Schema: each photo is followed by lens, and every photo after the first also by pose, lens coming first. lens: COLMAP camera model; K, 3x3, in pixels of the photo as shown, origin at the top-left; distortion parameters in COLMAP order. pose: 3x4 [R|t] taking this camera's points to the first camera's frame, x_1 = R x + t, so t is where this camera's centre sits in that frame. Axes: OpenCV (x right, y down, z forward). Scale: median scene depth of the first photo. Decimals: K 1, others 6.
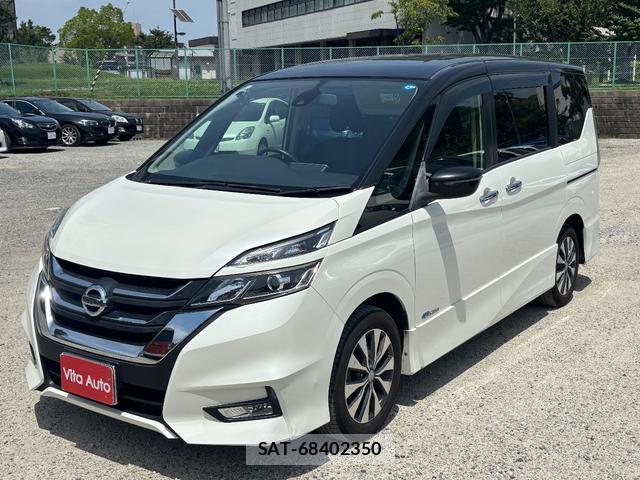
lens RADIAL K [[814.5, 0, 325.9], [0, 814.5, 243.0], [0, 0, 1]] dist [0.146588, -0.381312]
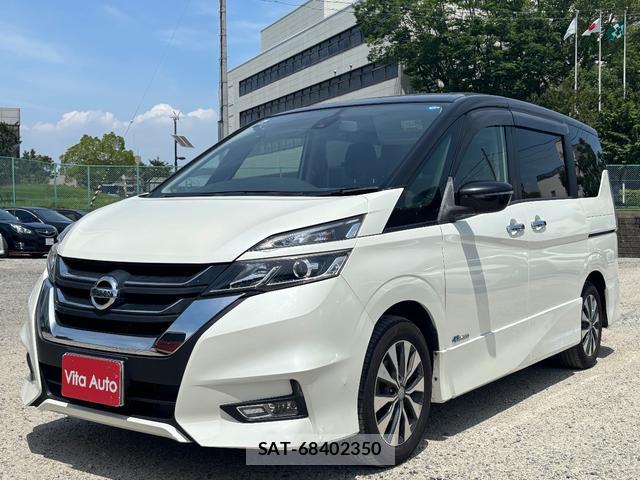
lens RADIAL K [[814.5, 0, 325.9], [0, 814.5, 243.0], [0, 0, 1]] dist [0.146588, -0.381312]
pose [[0.999920, 0.009224, 0.008707, -0.037784], [-0.007704, 0.986948, -0.160856, 0.144899], [-0.010077, 0.160776, 0.986940, 0.074401]]
